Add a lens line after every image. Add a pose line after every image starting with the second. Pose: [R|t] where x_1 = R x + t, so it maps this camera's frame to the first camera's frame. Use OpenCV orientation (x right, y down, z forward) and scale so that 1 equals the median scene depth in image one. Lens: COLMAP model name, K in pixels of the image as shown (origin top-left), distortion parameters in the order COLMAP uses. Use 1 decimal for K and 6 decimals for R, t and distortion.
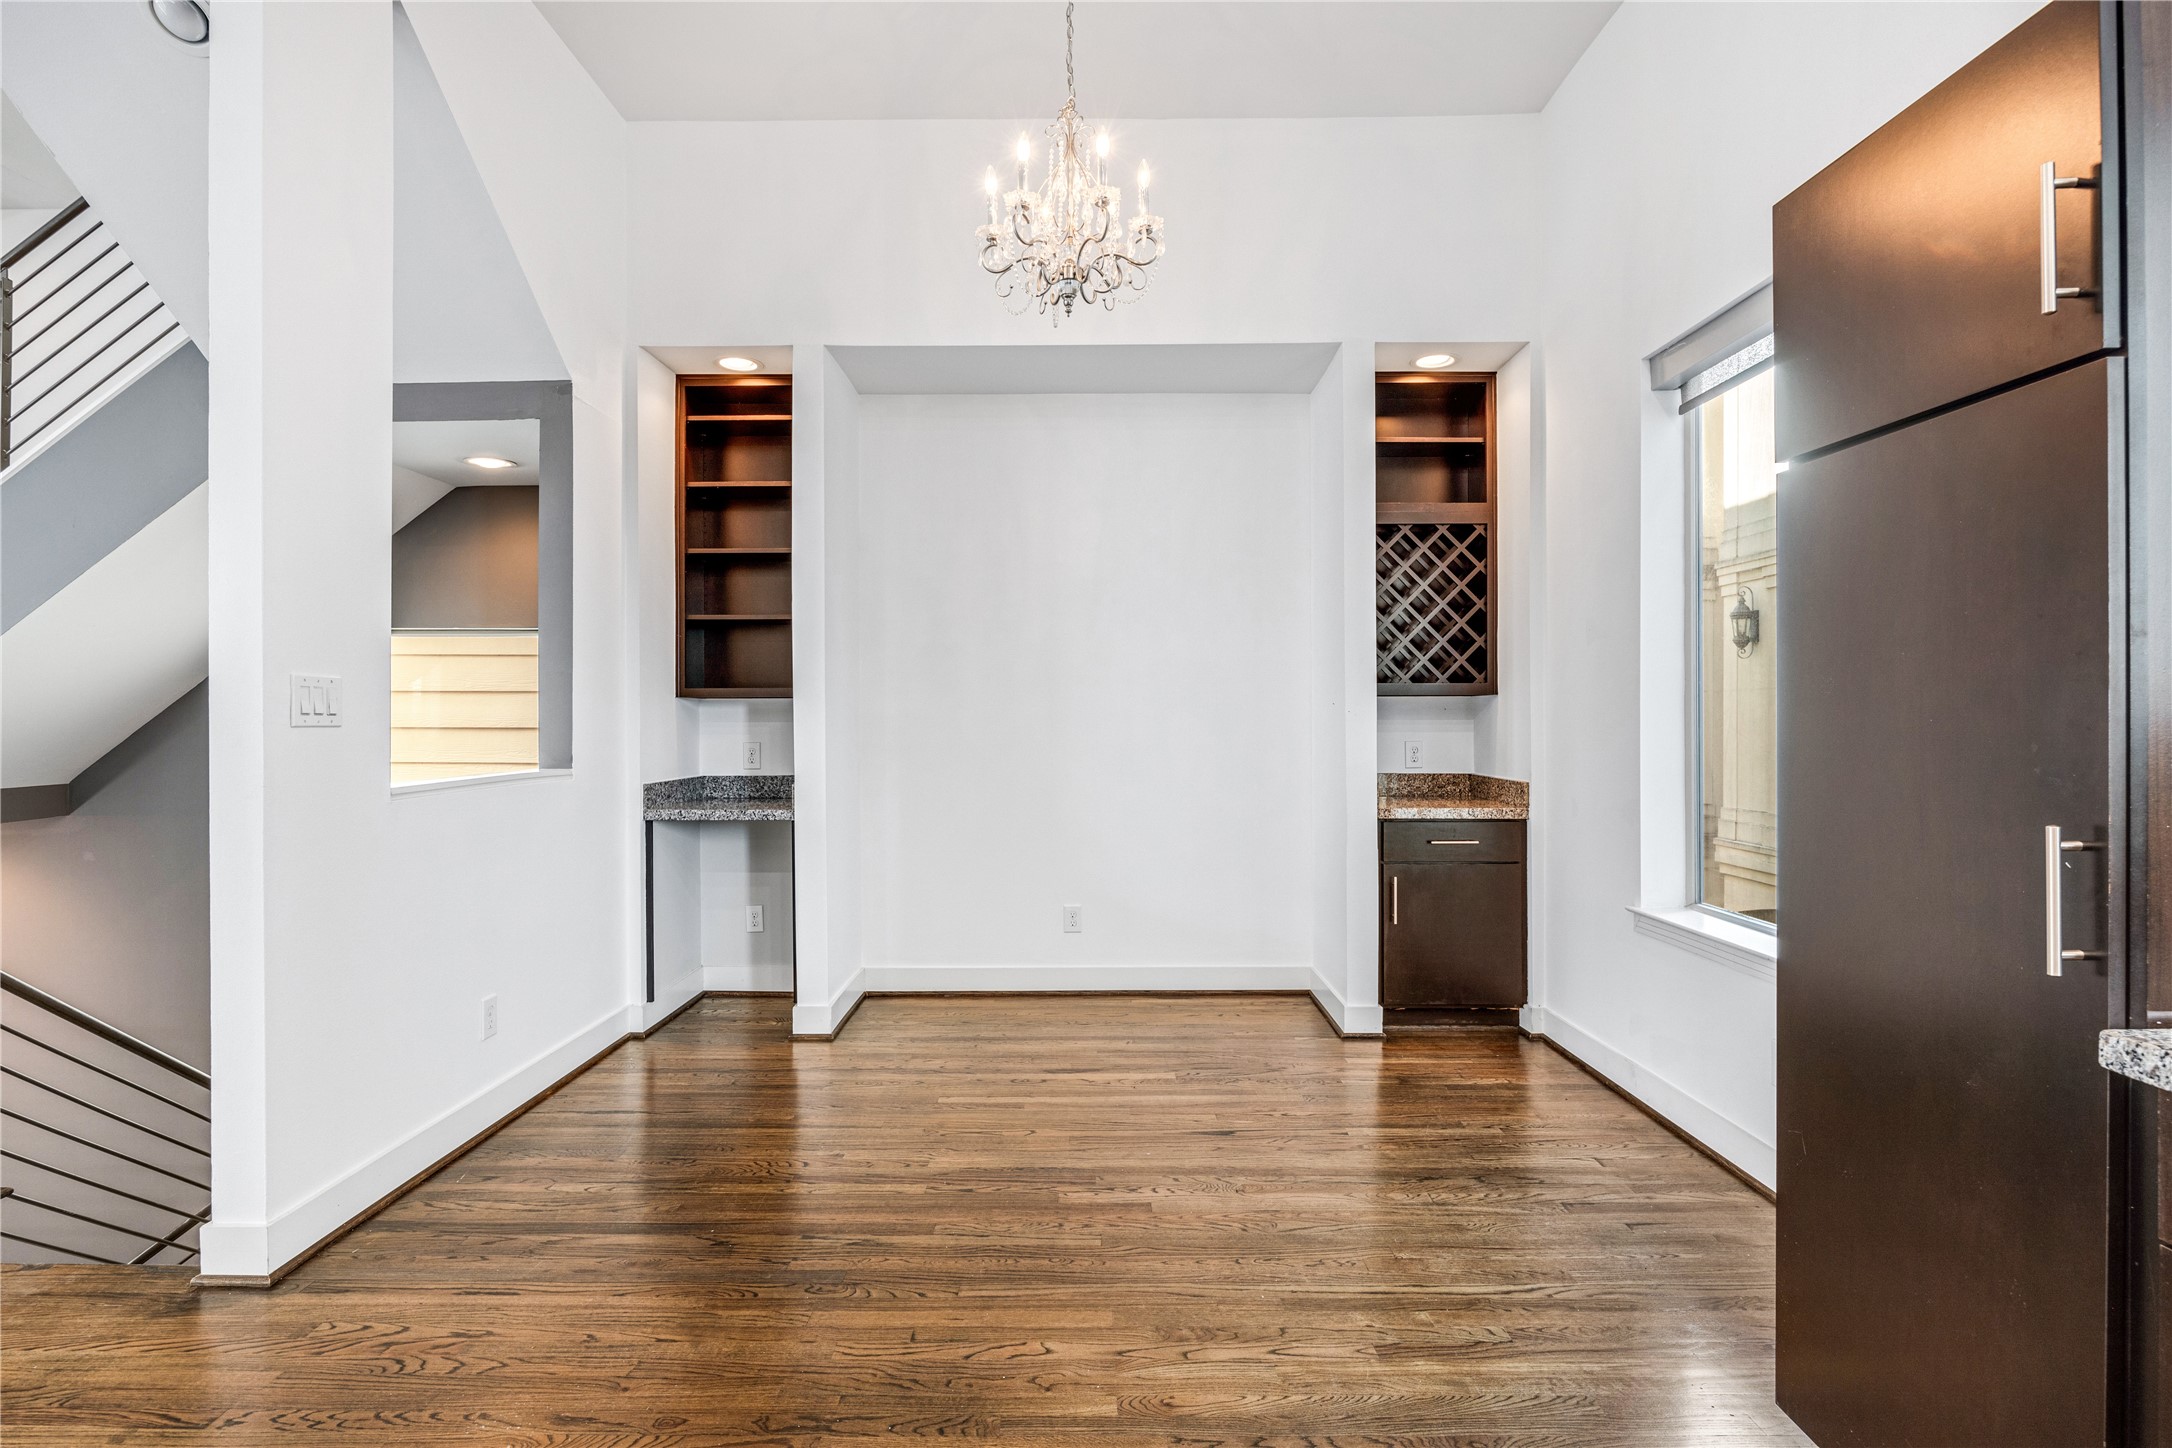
lens RADIAL K [[1090.6, 0, 1089.8], [0, 1090.6, 725.4], [0, 0, 1]] dist [0.005578, -0.000178]
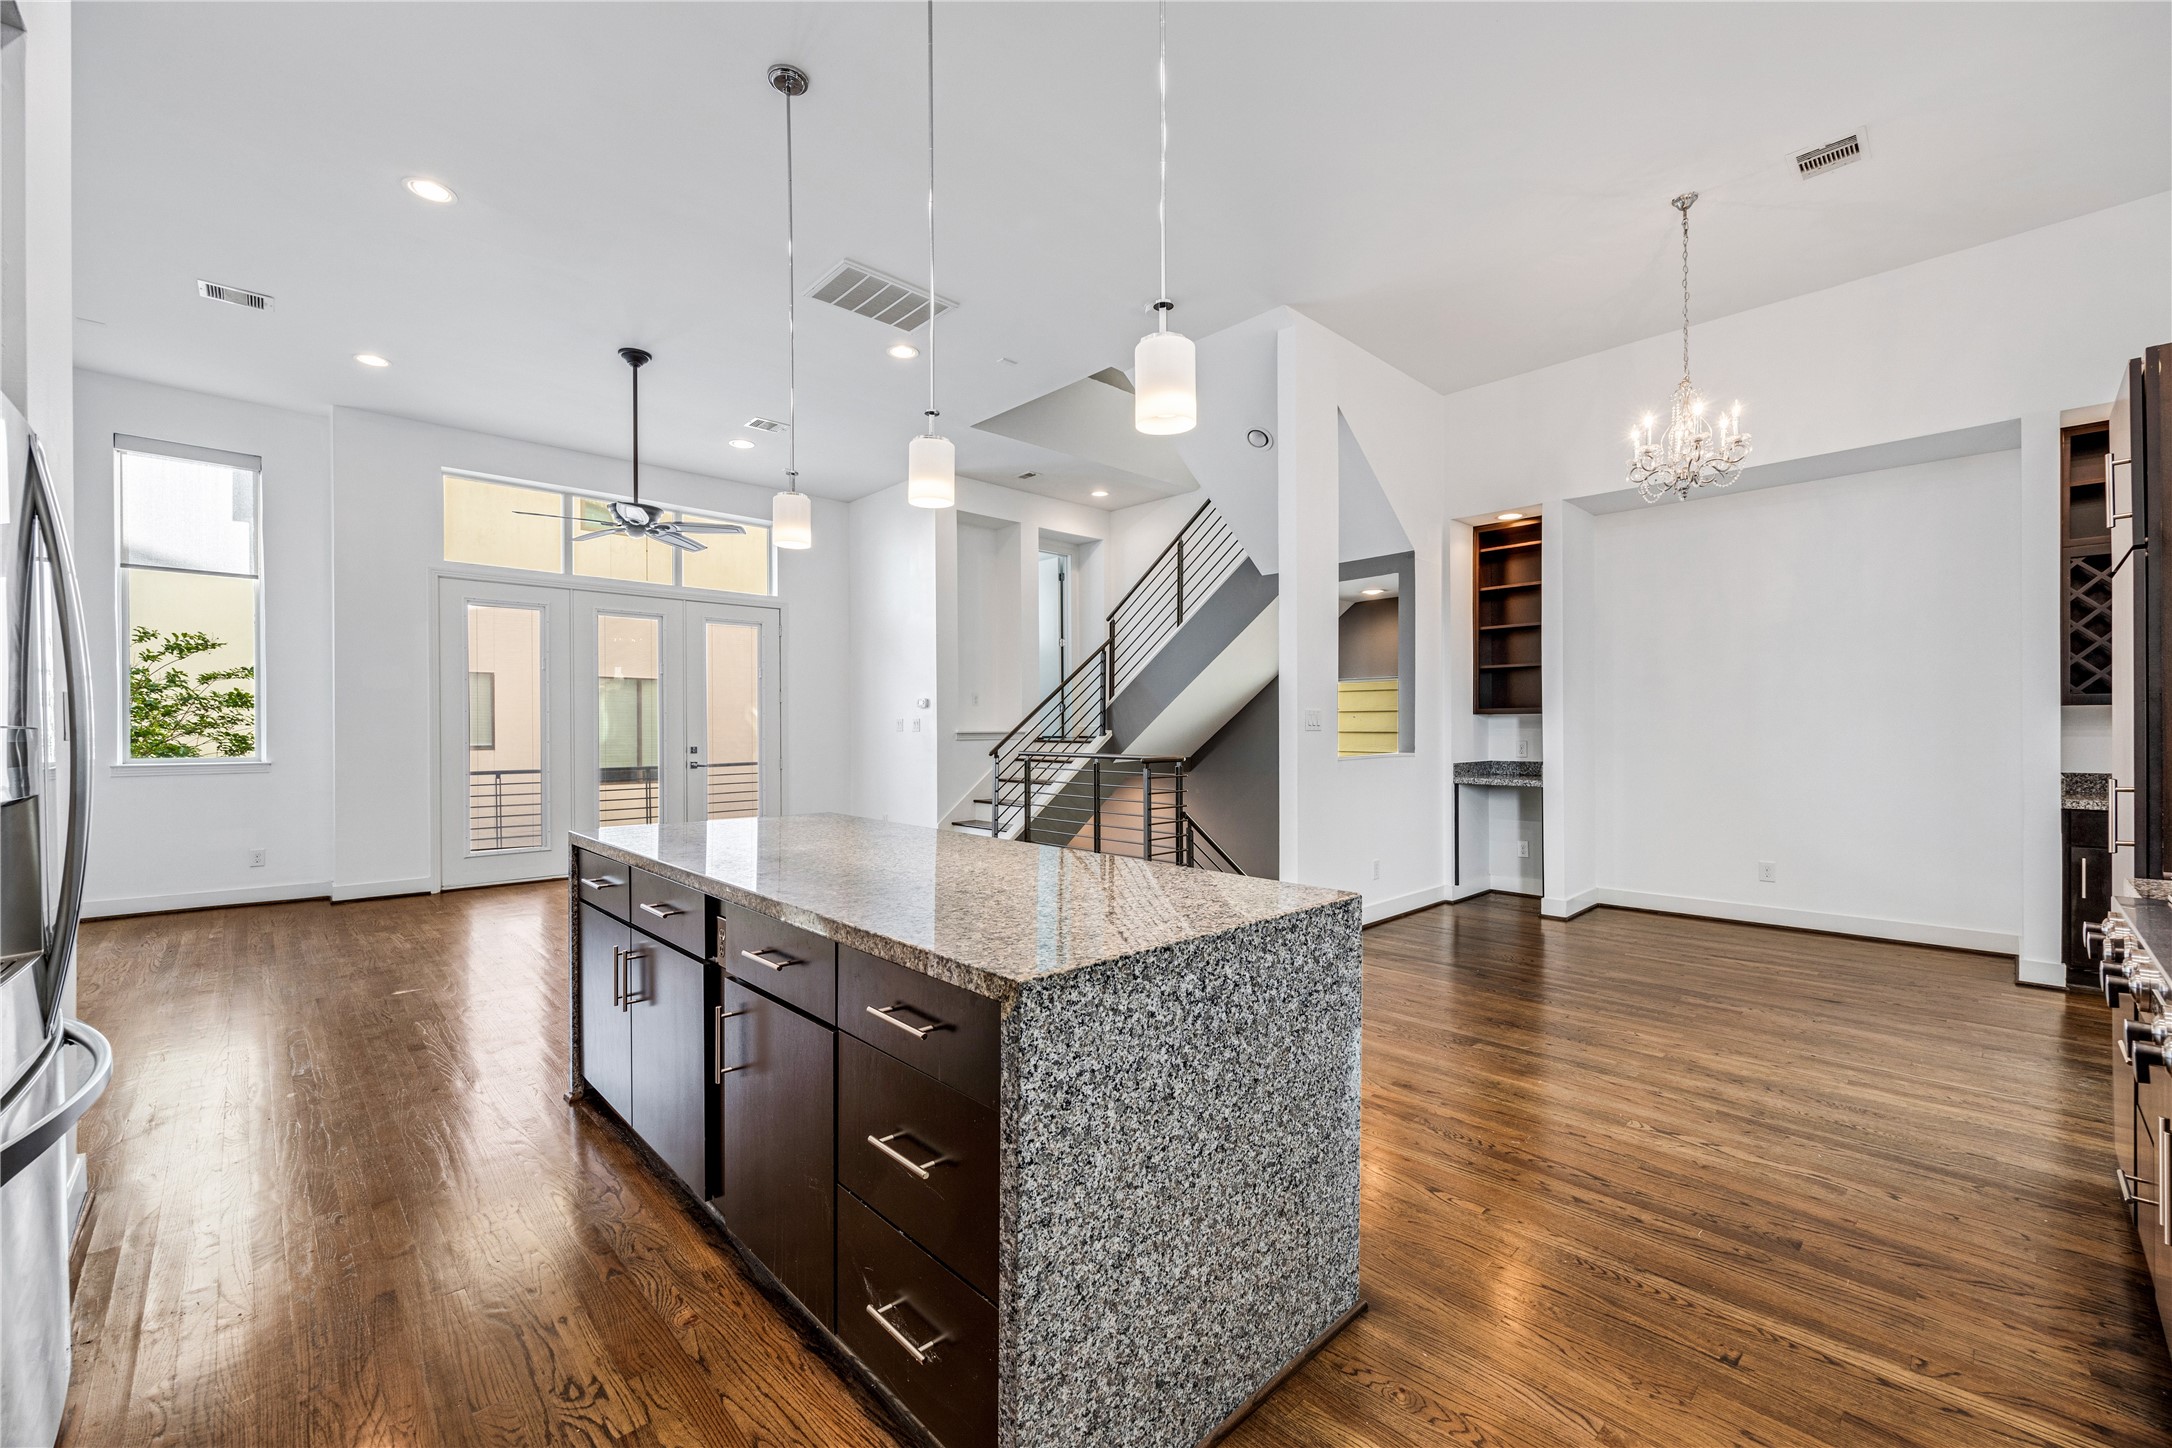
lens RADIAL K [[873.7, 0, 1089.7], [0, 873.7, 732.0], [0, 0, 1]] dist [-0.002289, 0.000057]
pose [[0.696652, 0.001698, -0.717407, 0.199400], [0.000090, 0.999997, 0.002455, -0.000369], [0.717409, -0.001775, 0.696650, -0.417020]]
